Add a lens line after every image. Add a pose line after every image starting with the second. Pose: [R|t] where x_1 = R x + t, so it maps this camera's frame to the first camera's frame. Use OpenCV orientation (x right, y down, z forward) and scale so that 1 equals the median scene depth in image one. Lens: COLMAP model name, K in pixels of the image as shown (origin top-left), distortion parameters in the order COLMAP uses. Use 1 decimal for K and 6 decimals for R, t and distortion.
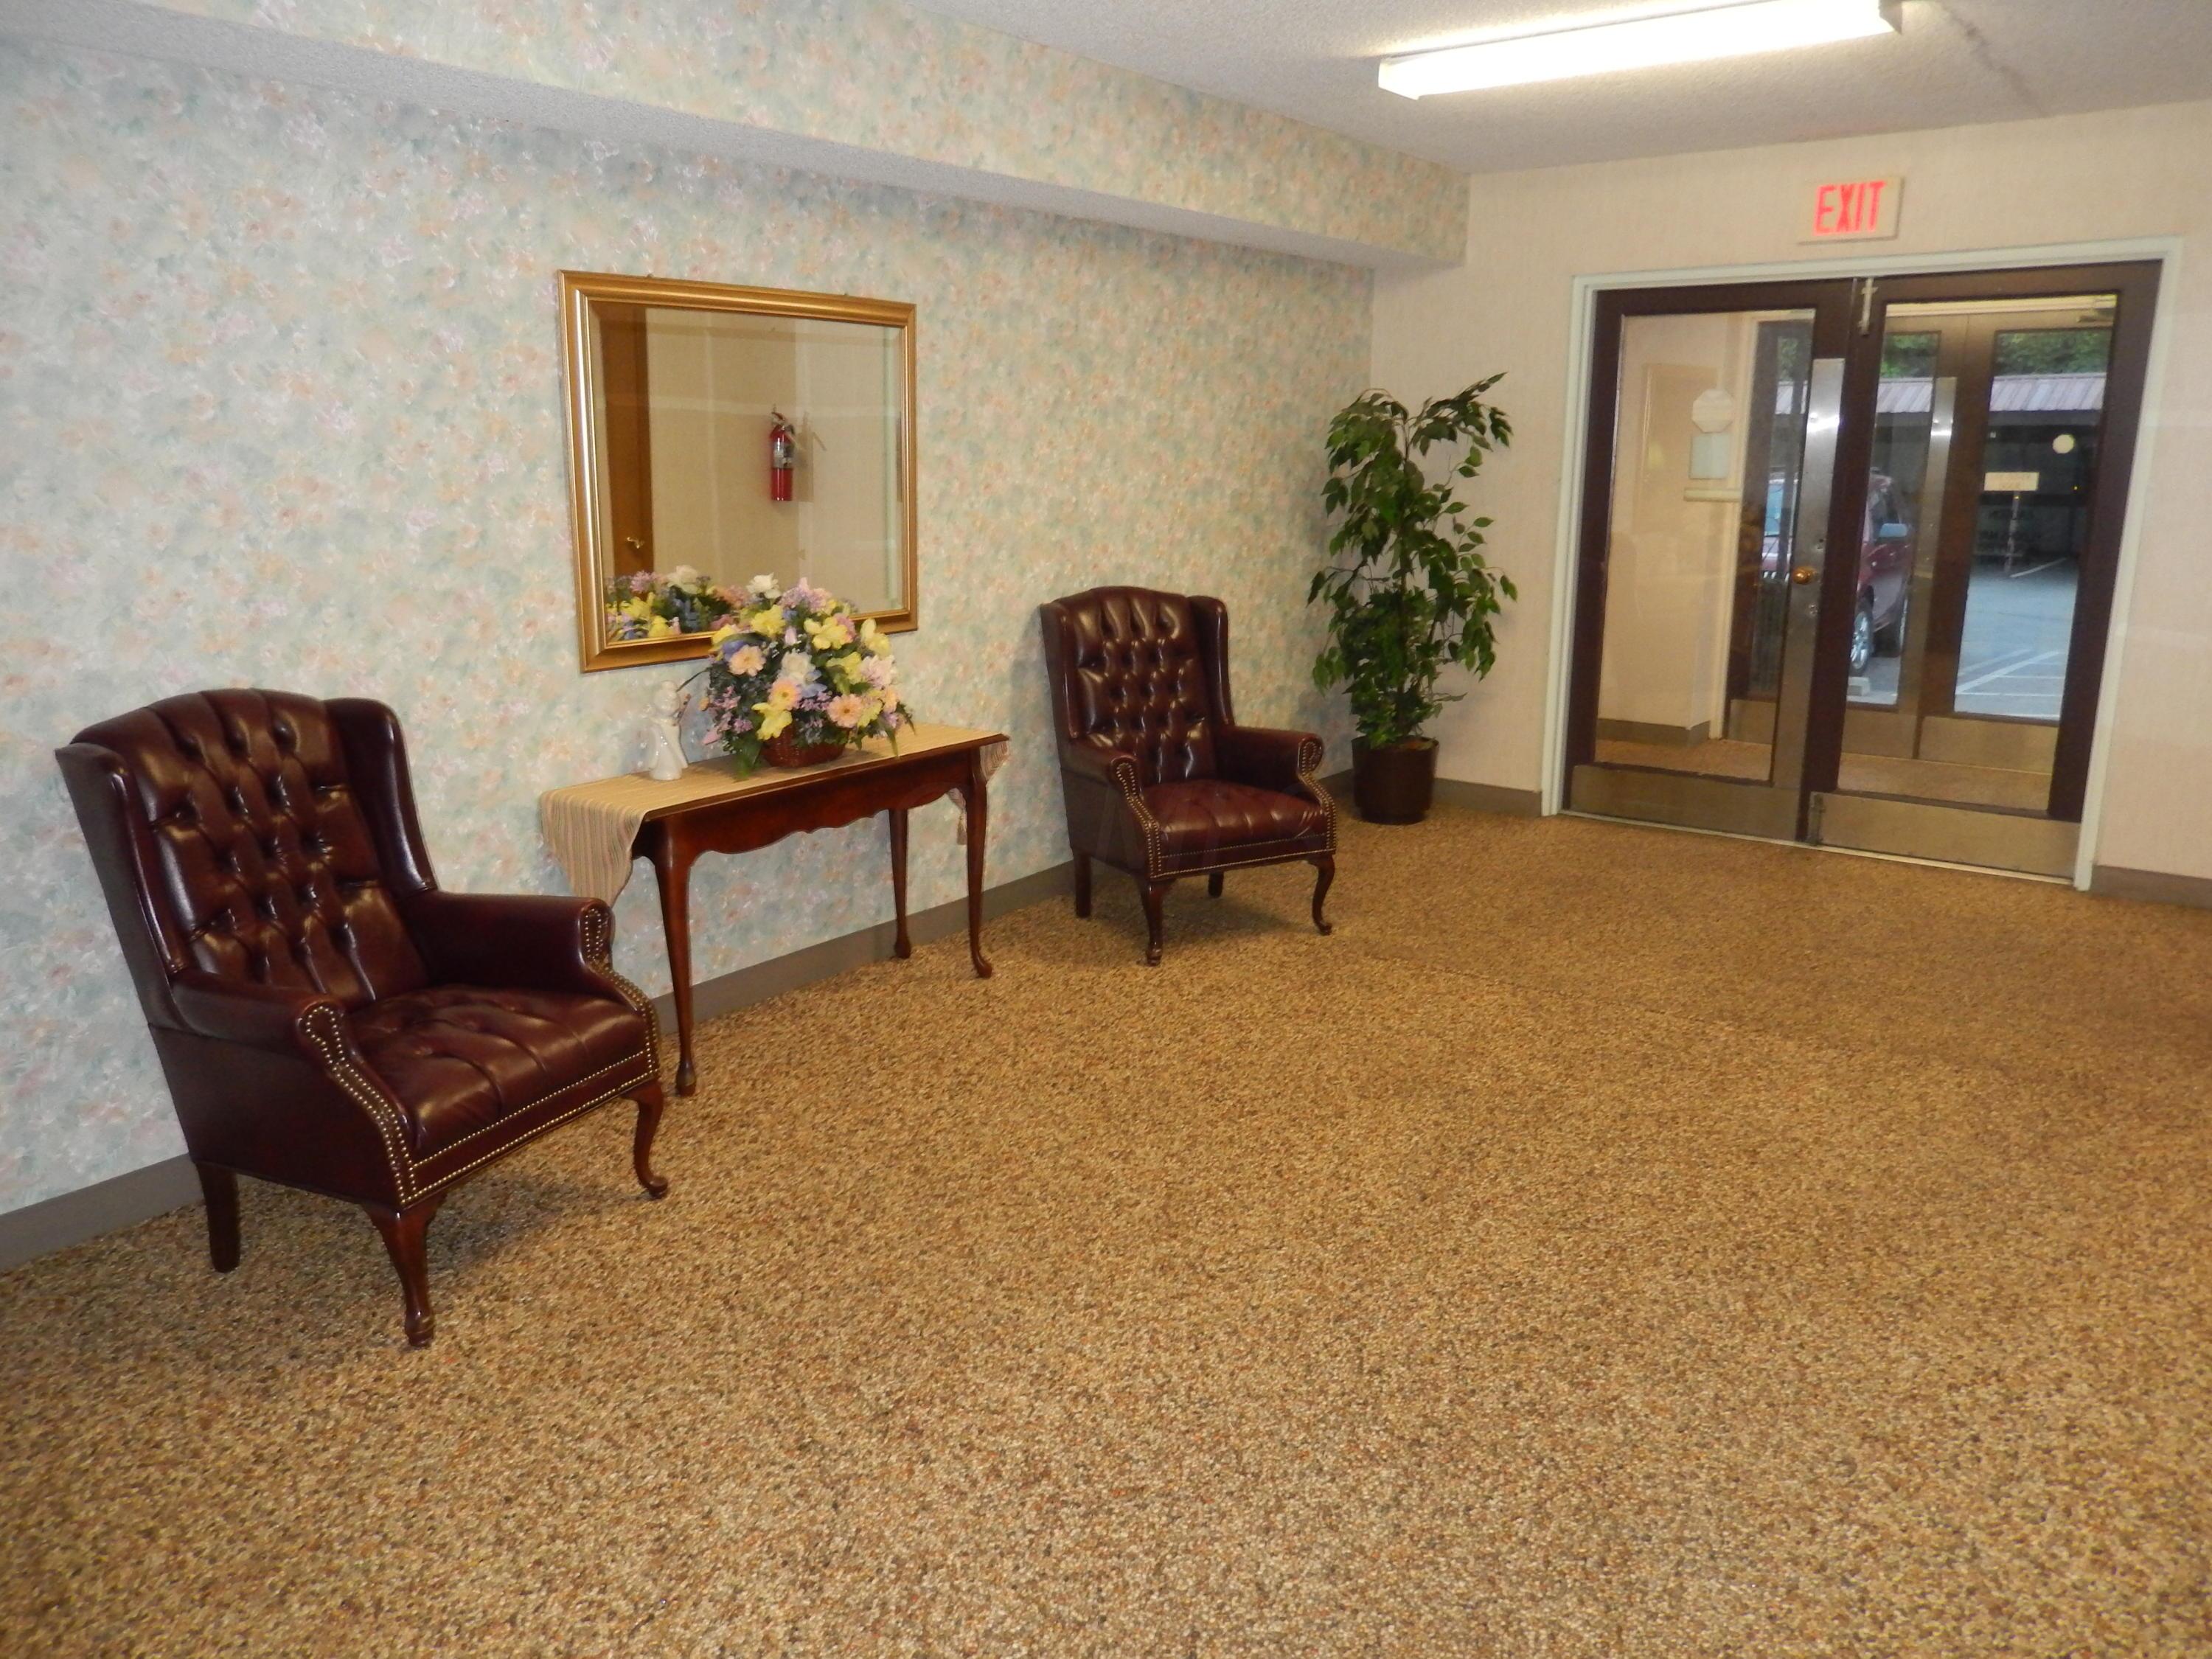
lens RADIAL K [[1646.9, 0, 1106.0], [0, 1646.9, 829.5], [0, 0, 1]] dist [-0.013600, 0.002730]
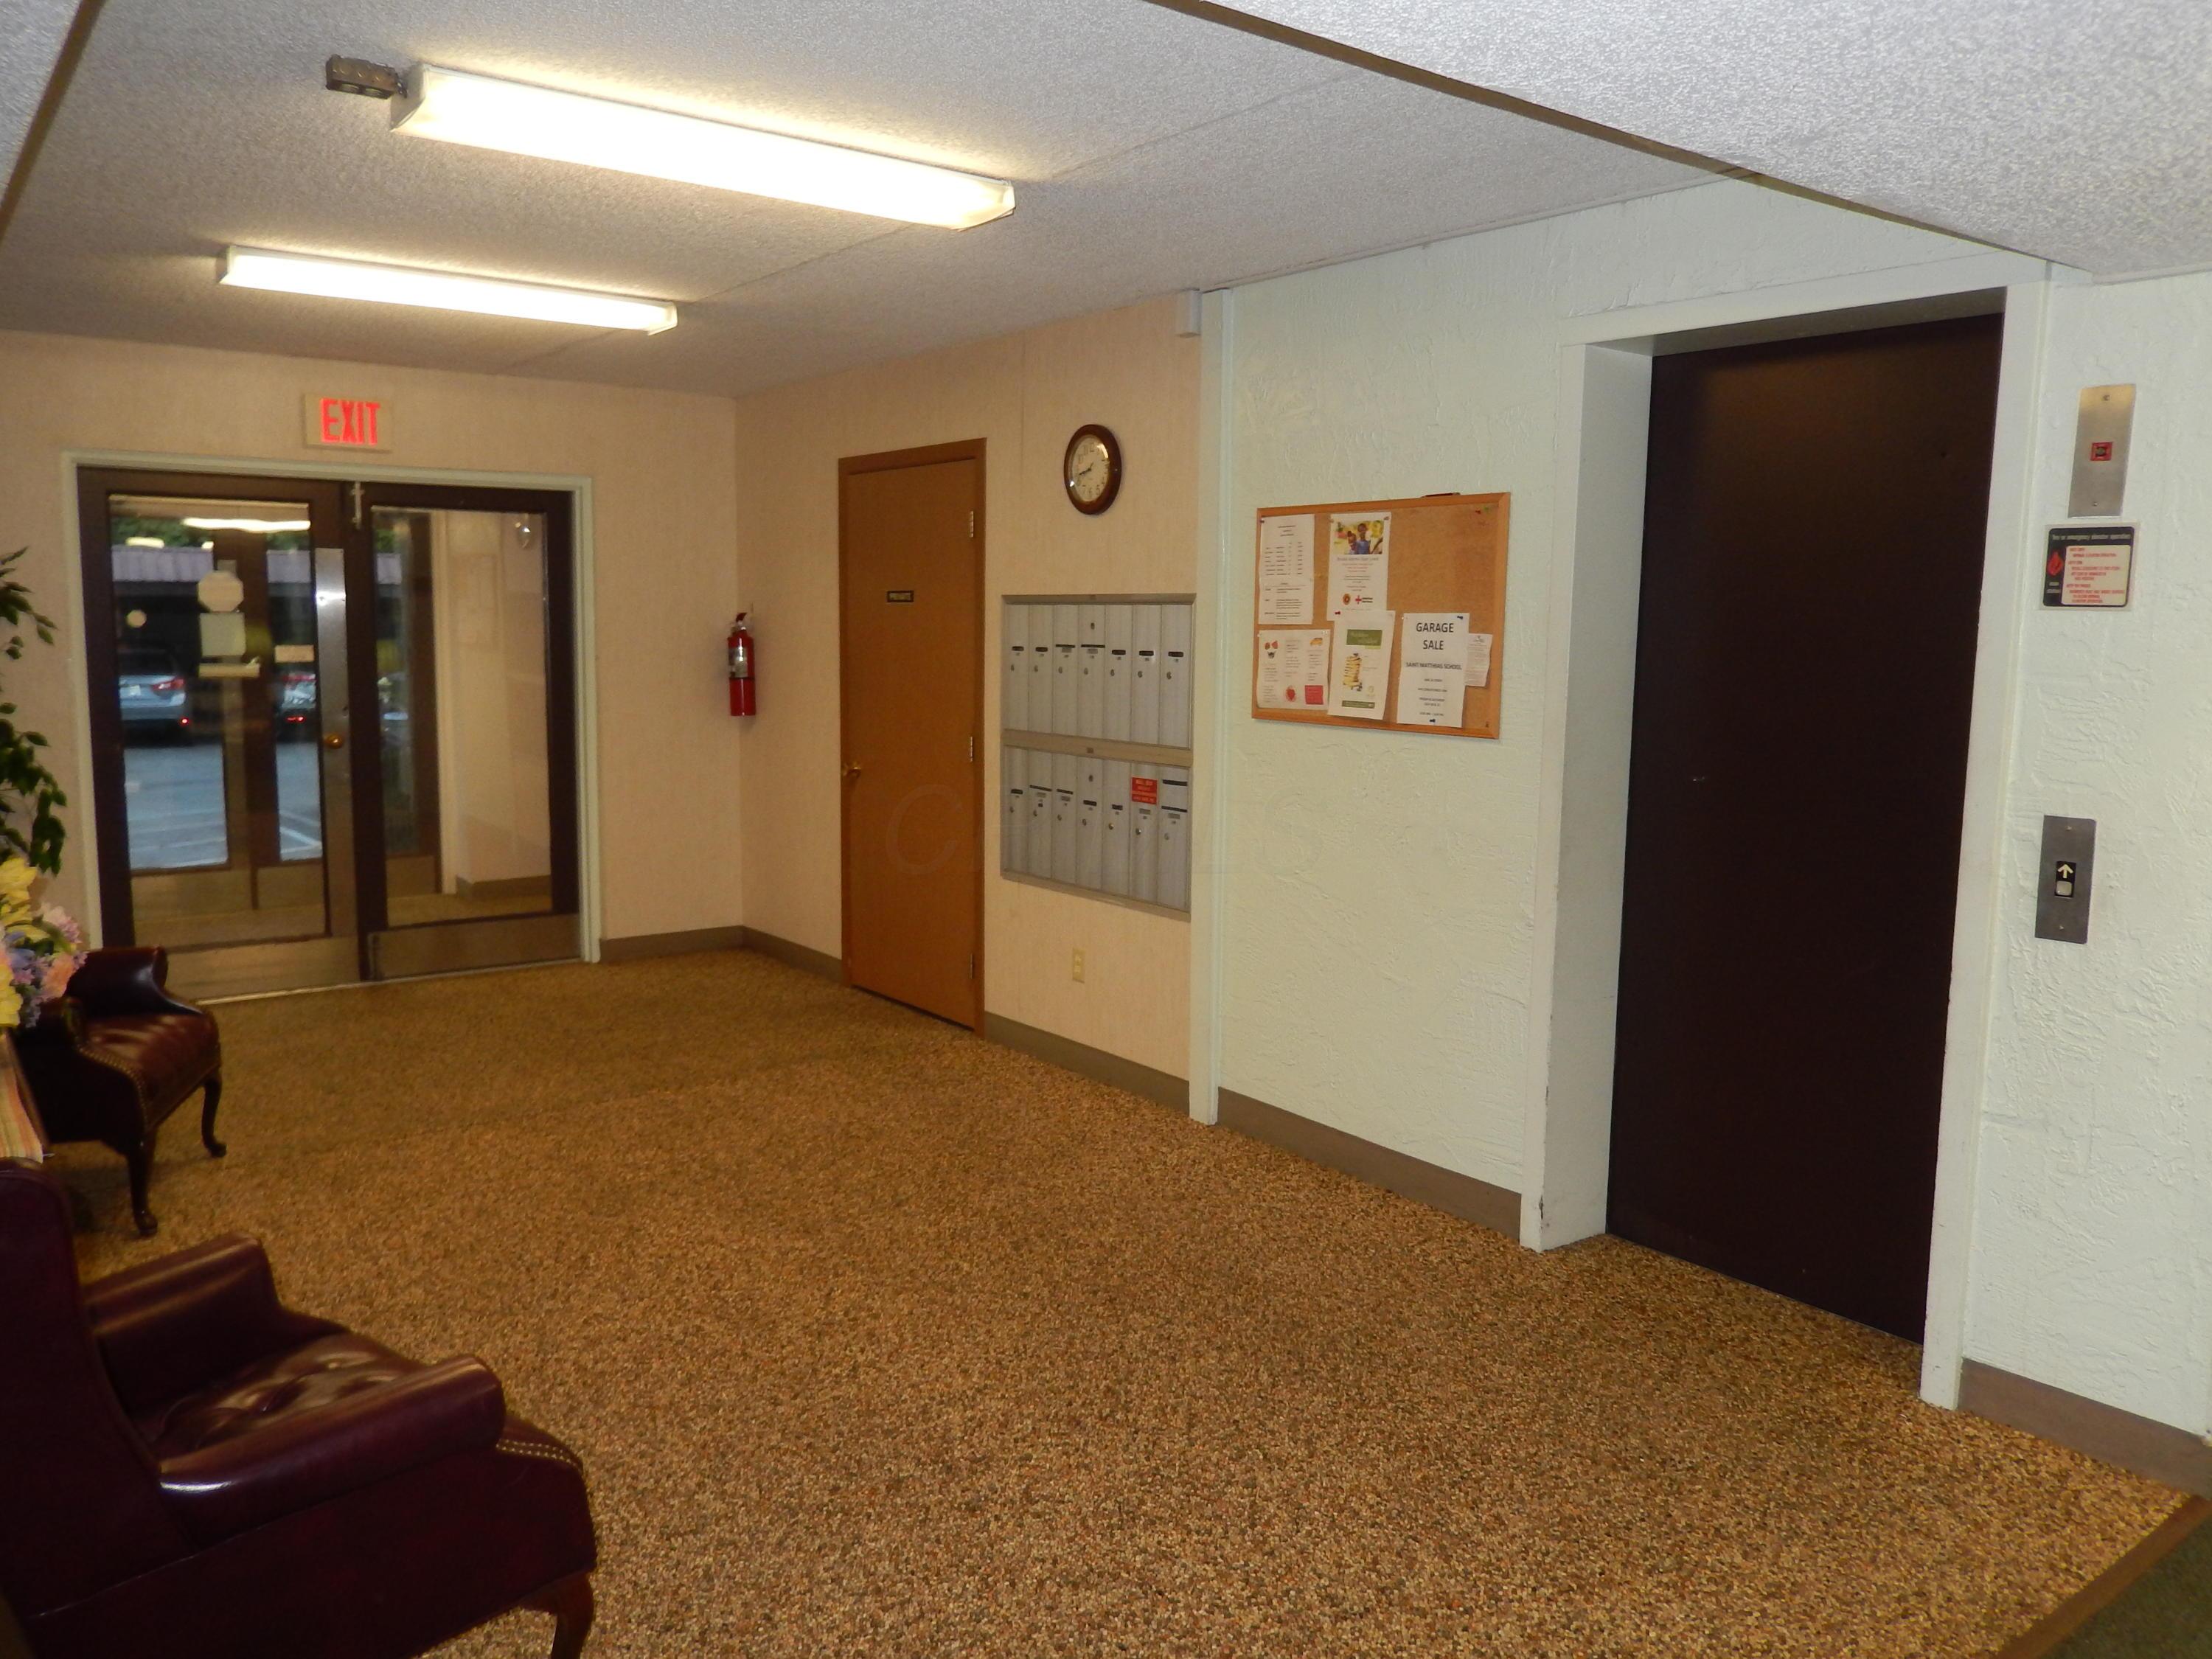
lens RADIAL K [[1645.4, 0, 1106.0], [0, 1645.4, 829.5], [0, 0, 1]] dist [0.007458, 0.001763]
pose [[0.278674, -0.117772, 0.953137, -0.677391], [0.206797, 0.976530, 0.060200, -0.077773], [-0.937857, 0.180329, 0.296488, 0.273970]]
